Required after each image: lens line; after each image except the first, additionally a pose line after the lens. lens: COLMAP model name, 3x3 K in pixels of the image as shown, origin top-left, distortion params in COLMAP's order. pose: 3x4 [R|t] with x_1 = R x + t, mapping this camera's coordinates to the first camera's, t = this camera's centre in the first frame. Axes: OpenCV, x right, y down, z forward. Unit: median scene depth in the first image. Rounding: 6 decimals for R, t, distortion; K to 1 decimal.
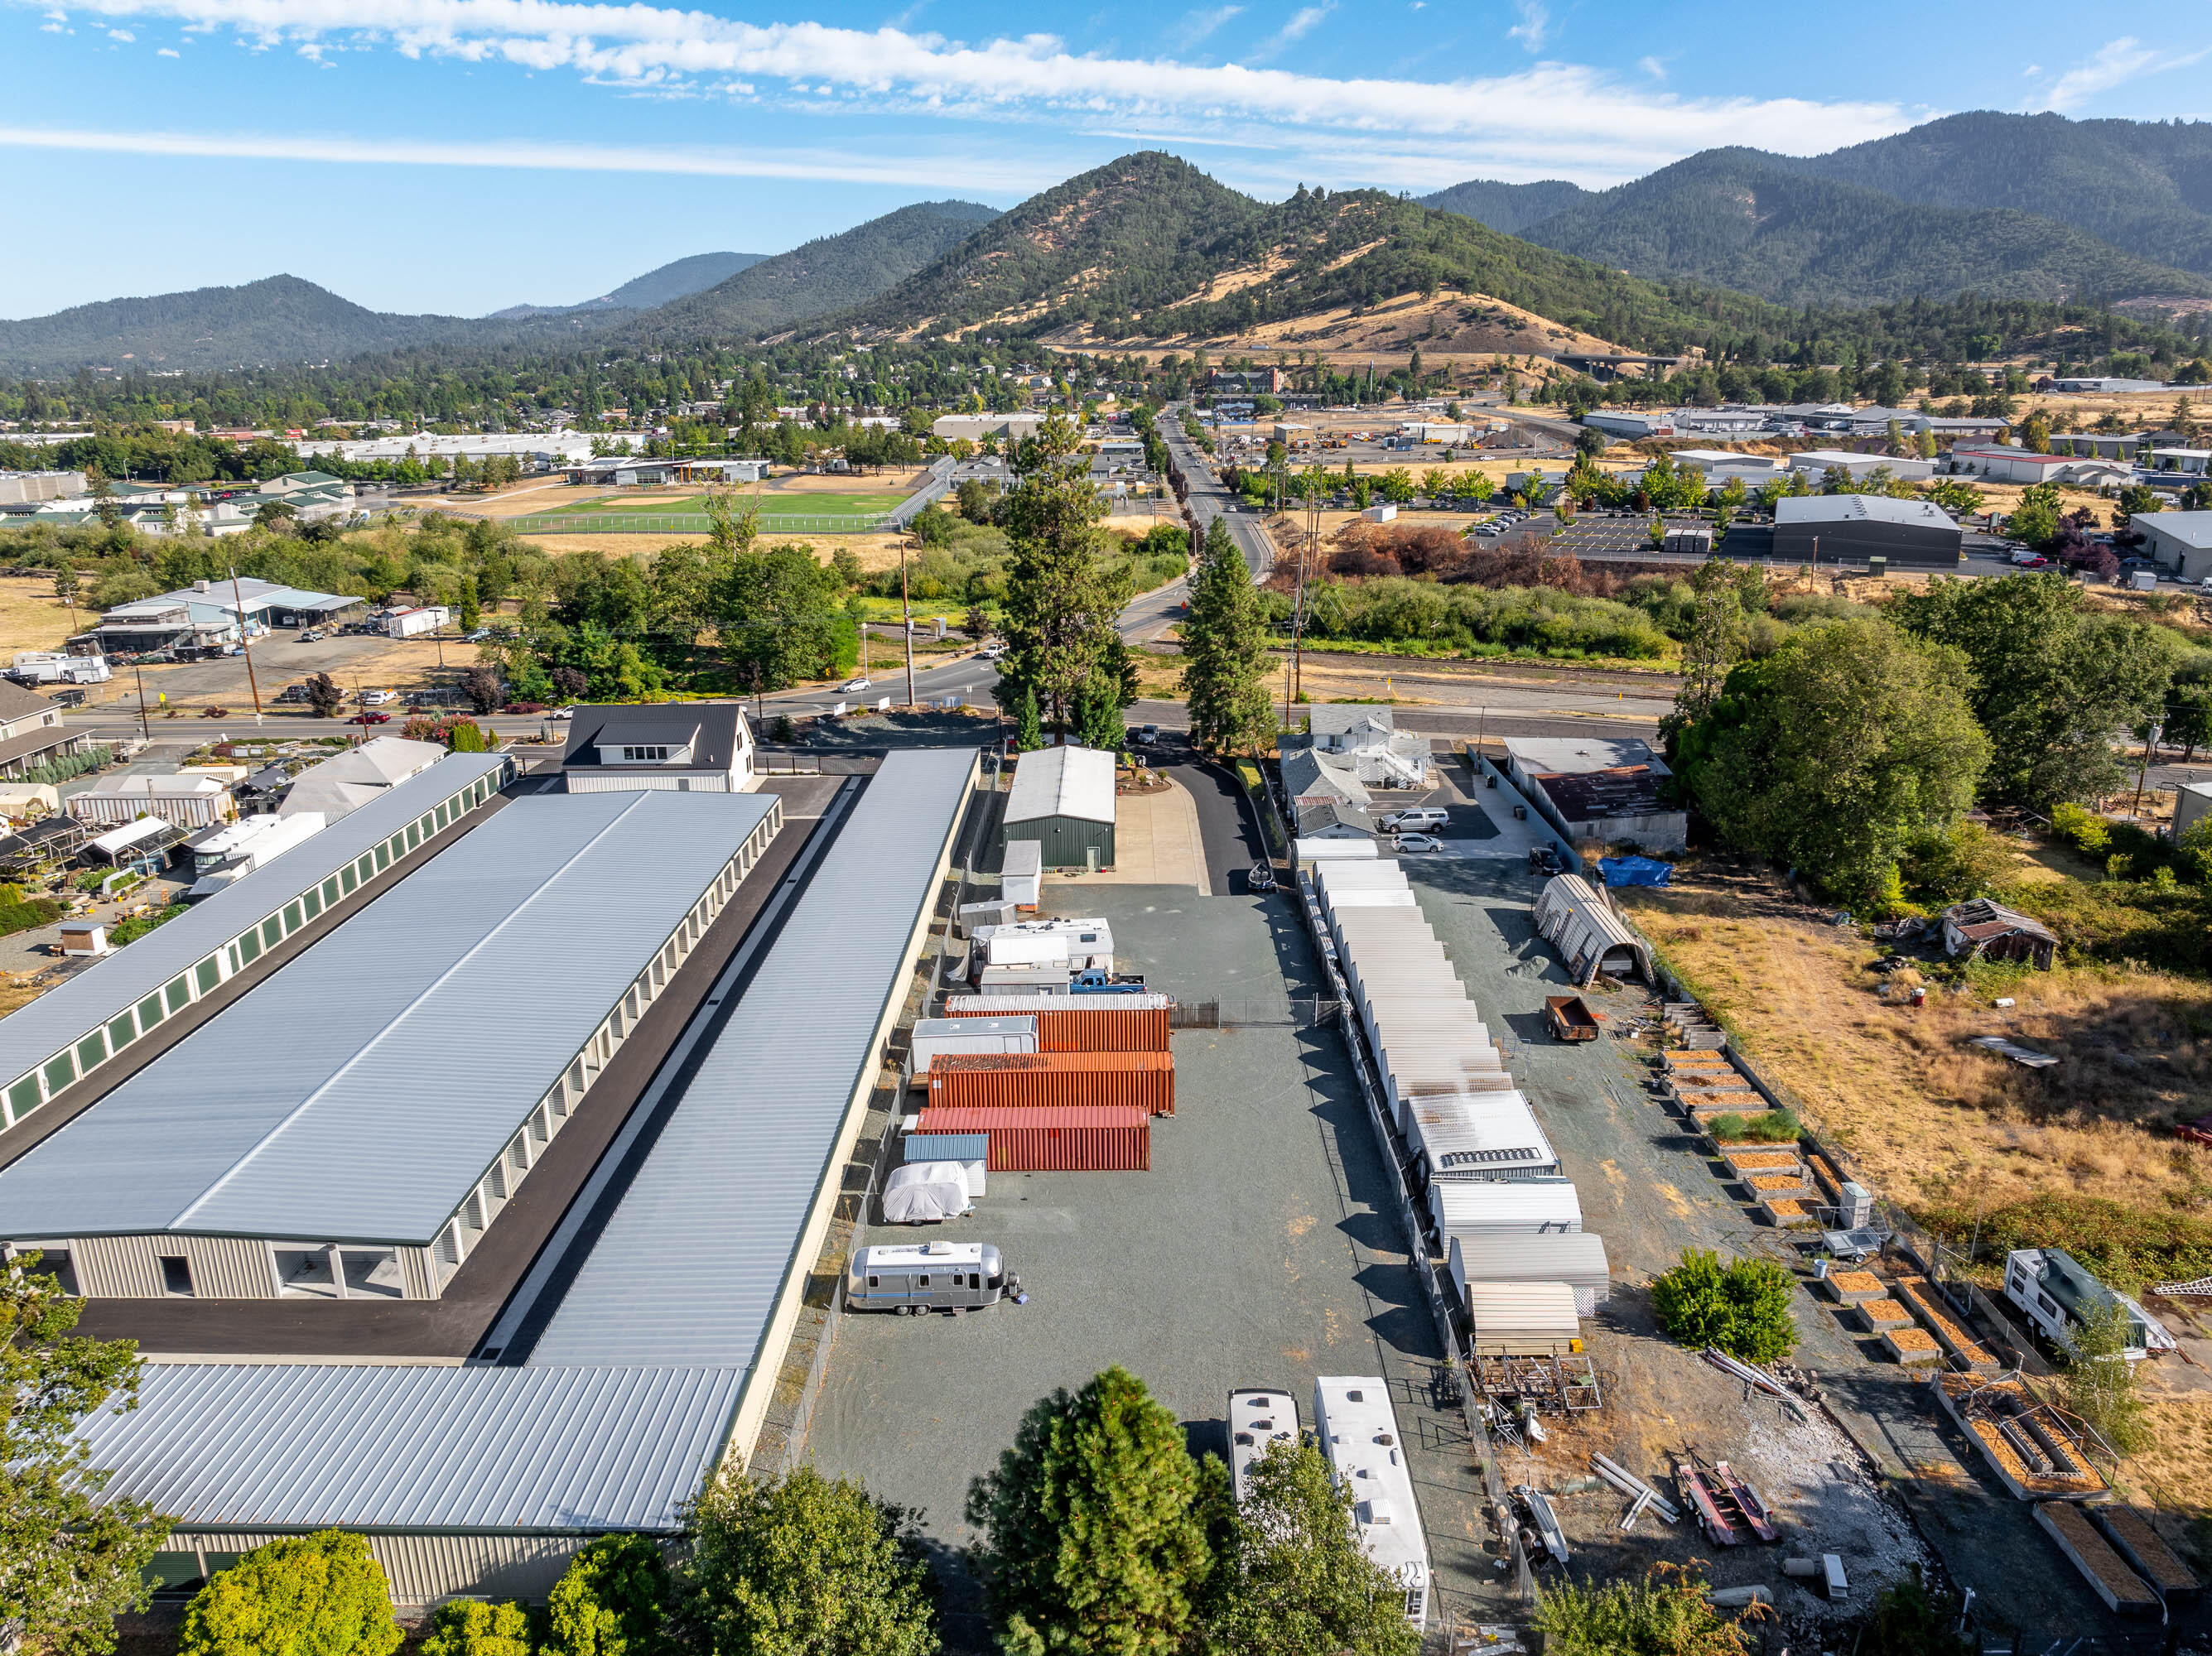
lens RADIAL K [[1566.0, 0, 1111.7], [0, 1566.0, 816.8], [0, 0, 1]] dist [-0.034132, -0.002409]
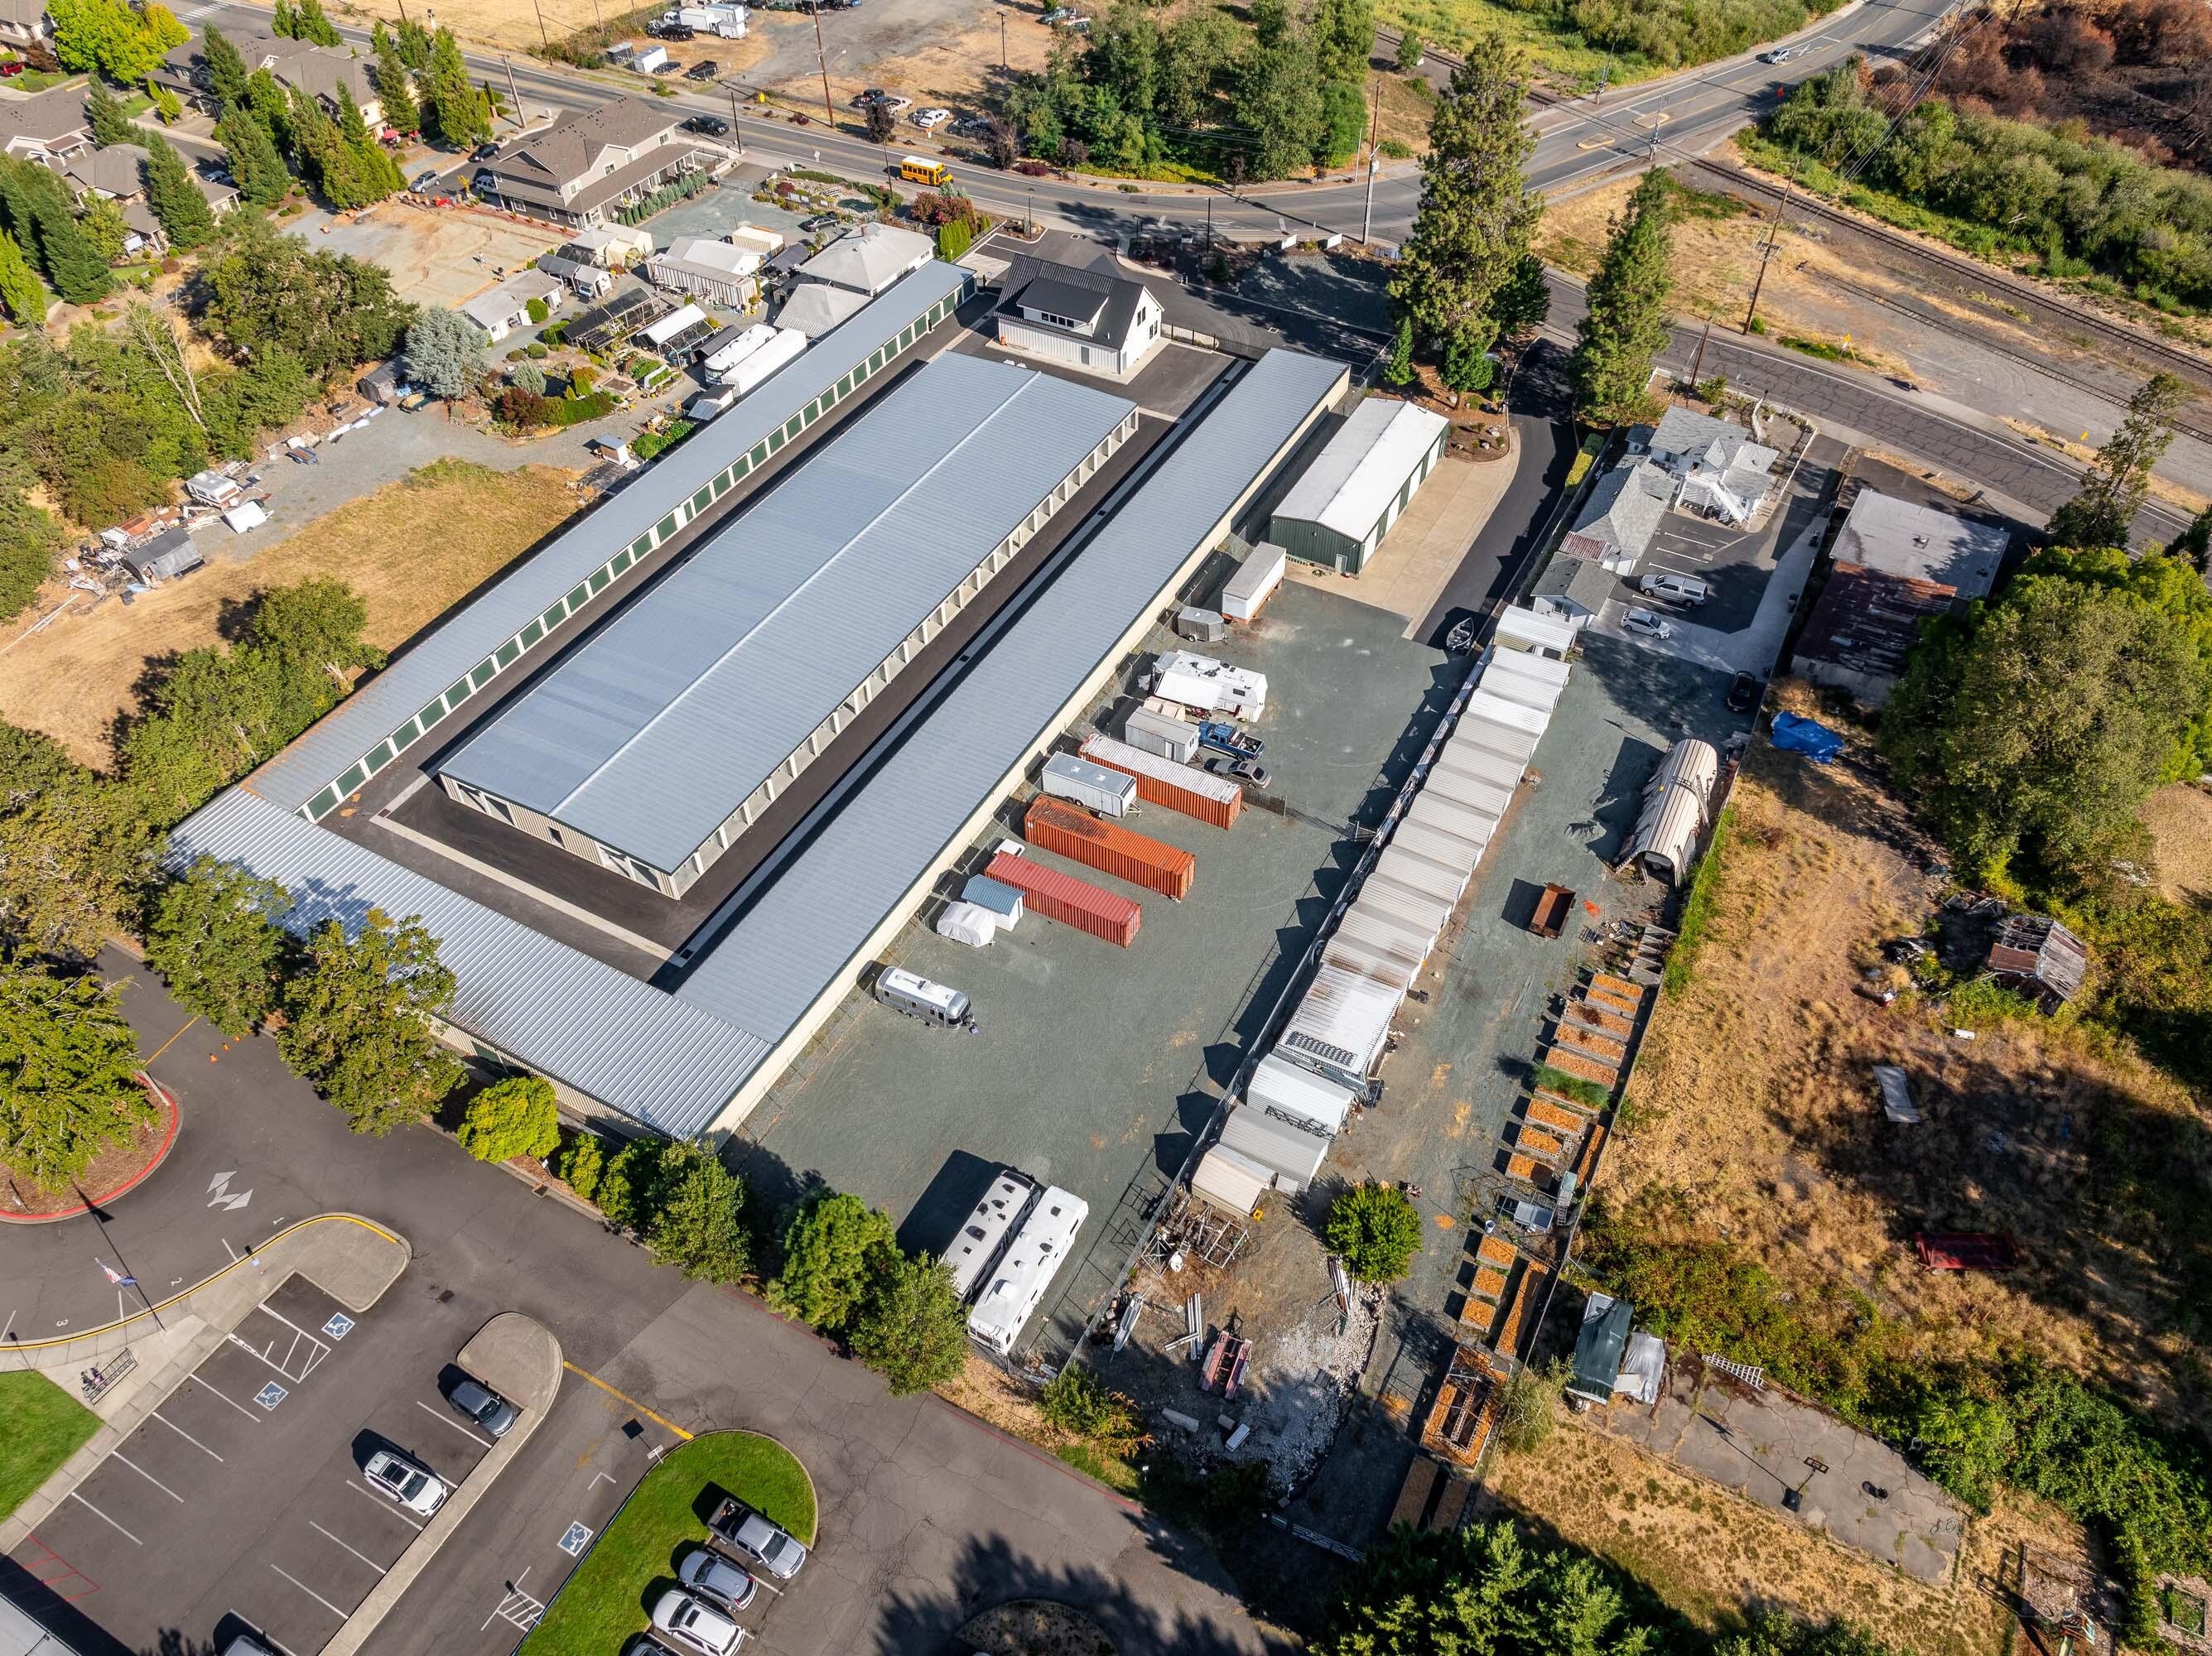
lens RADIAL K [[1566.0, 0, 1111.7], [0, 1566.0, 816.8], [0, 0, 1]] dist [-0.034132, -0.002409]
pose [[0.883763, 0.337287, -0.324345, 0.252270], [-0.134329, 0.846836, 0.514610, -0.352767], [0.448239, -0.411224, 0.793711, -0.050126]]
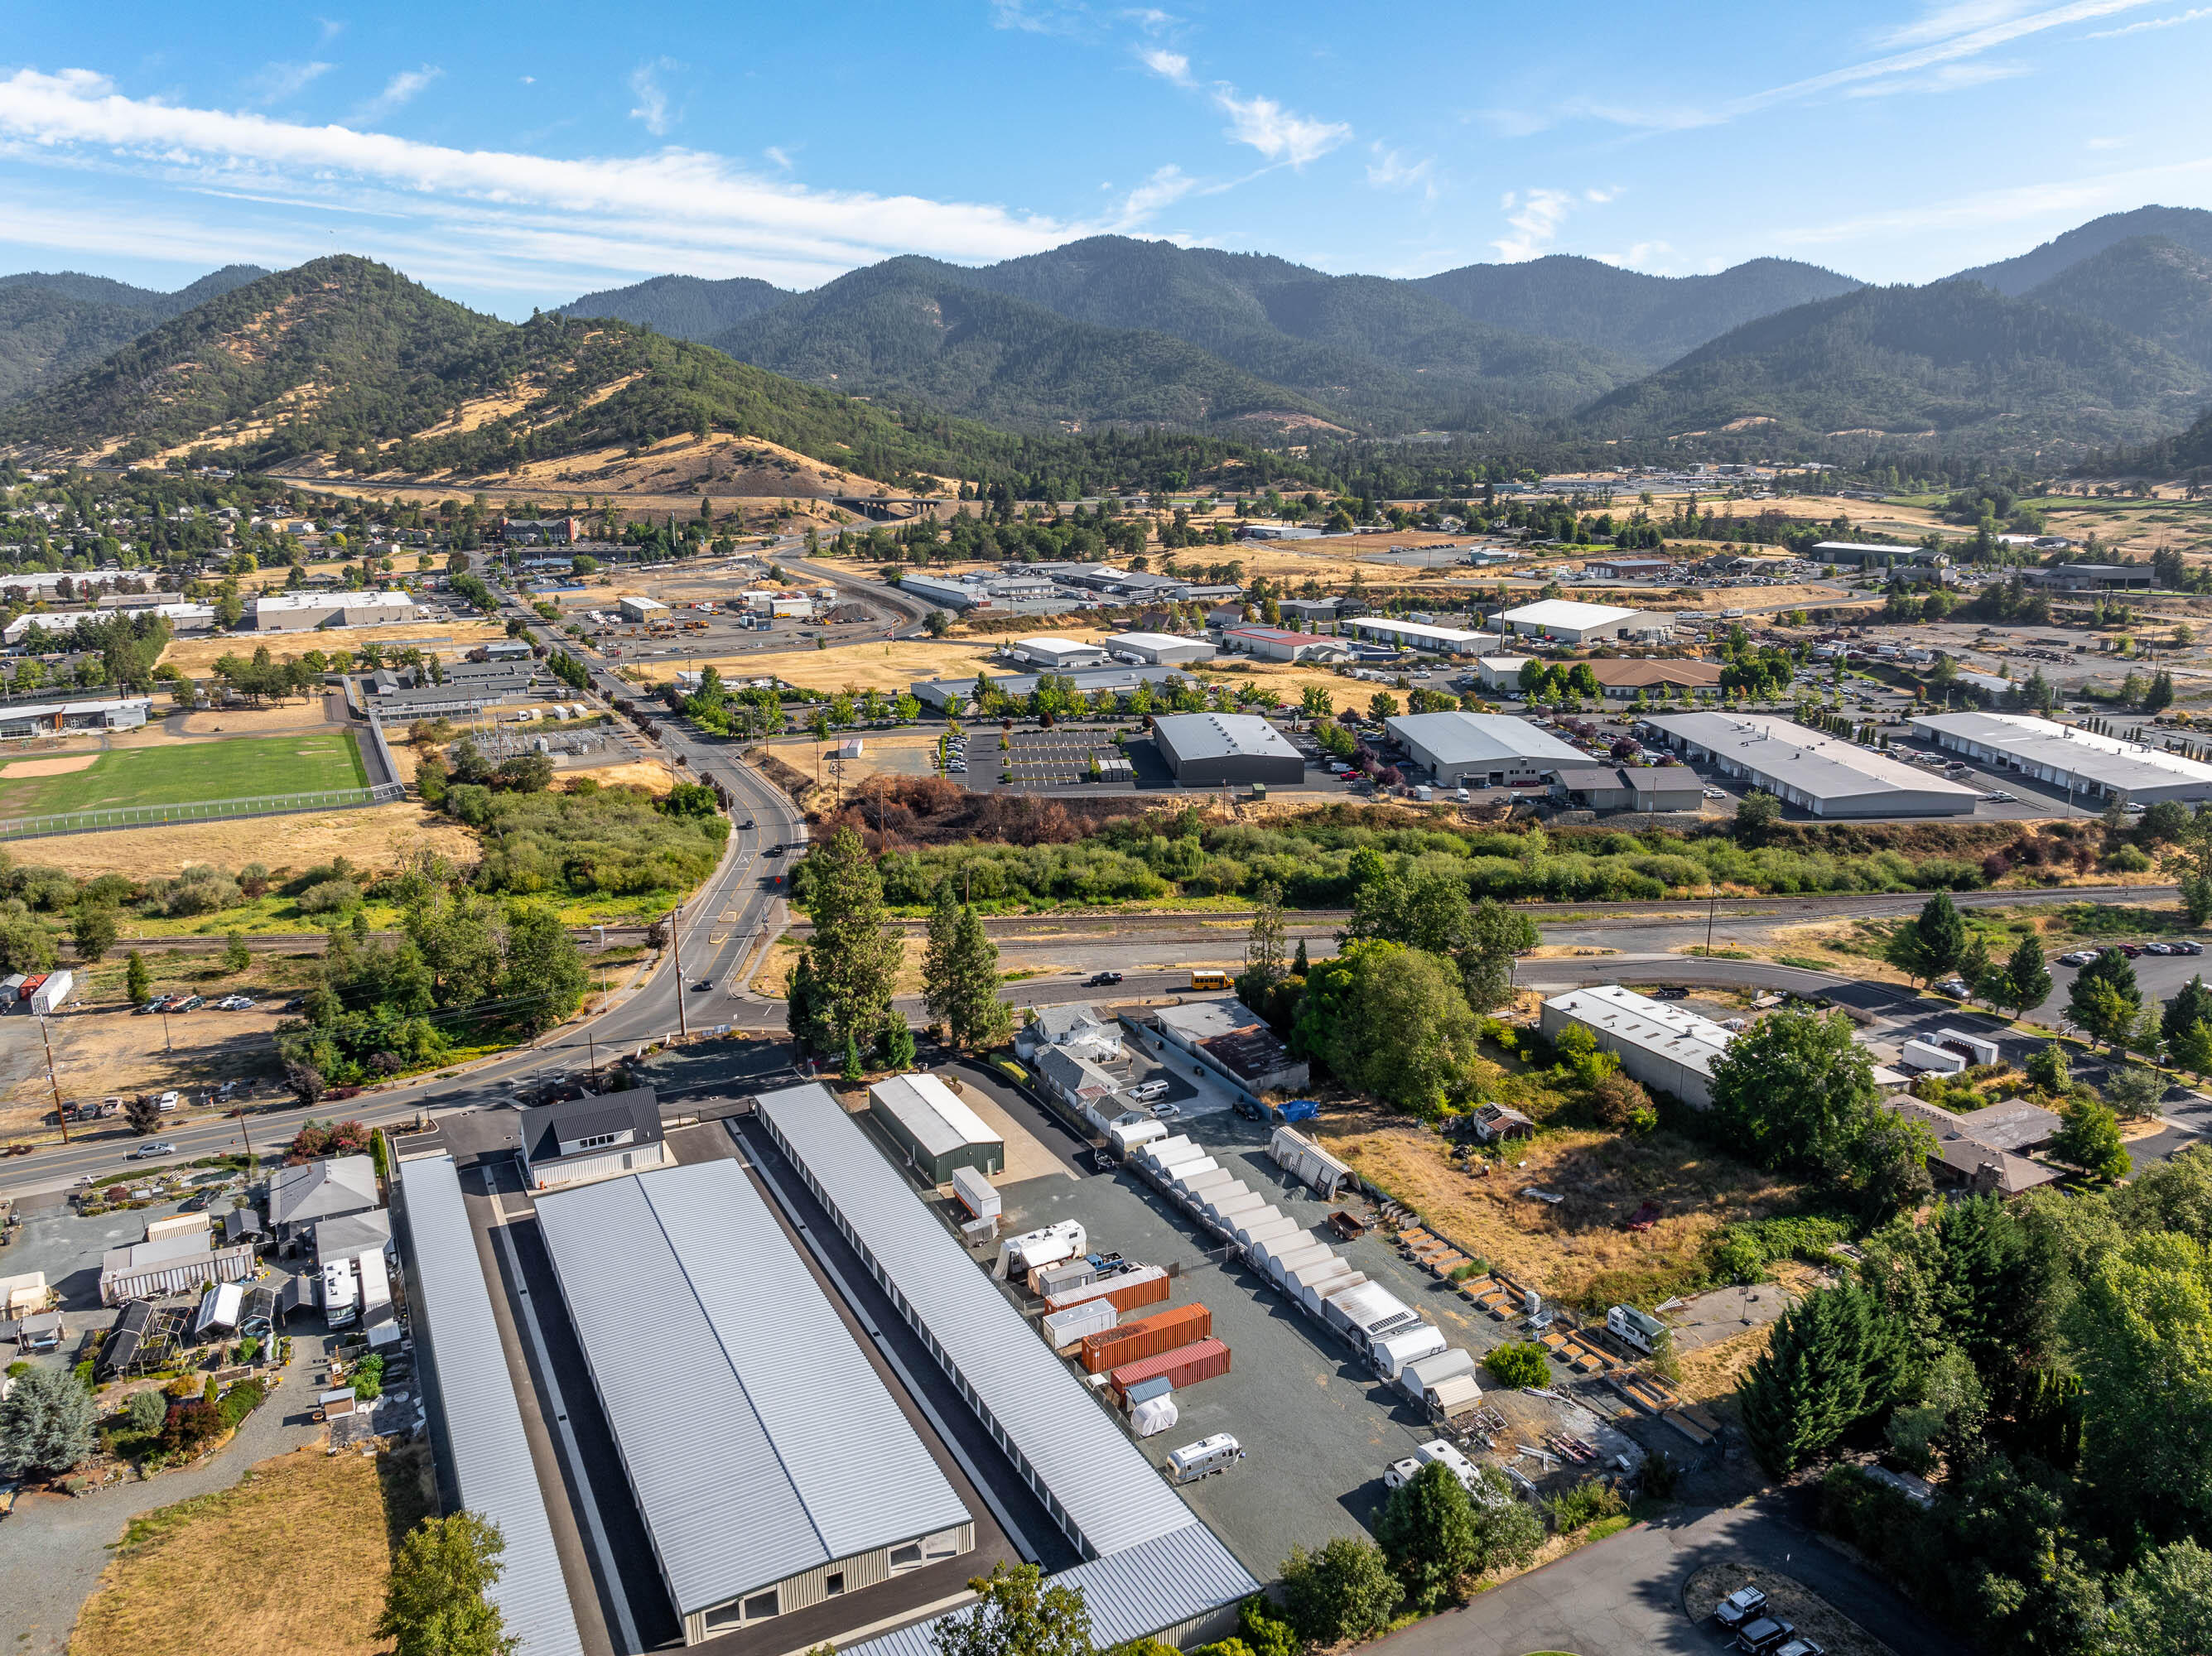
lens RADIAL K [[1566.0, 0, 1111.7], [0, 1566.0, 816.8], [0, 0, 1]] dist [-0.034132, -0.002409]
pose [[0.883186, -0.107249, 0.456597, -0.520674], [0.127877, 0.991685, -0.014416, -0.251901], [-0.451254, 0.071120, 0.889557, -0.387237]]
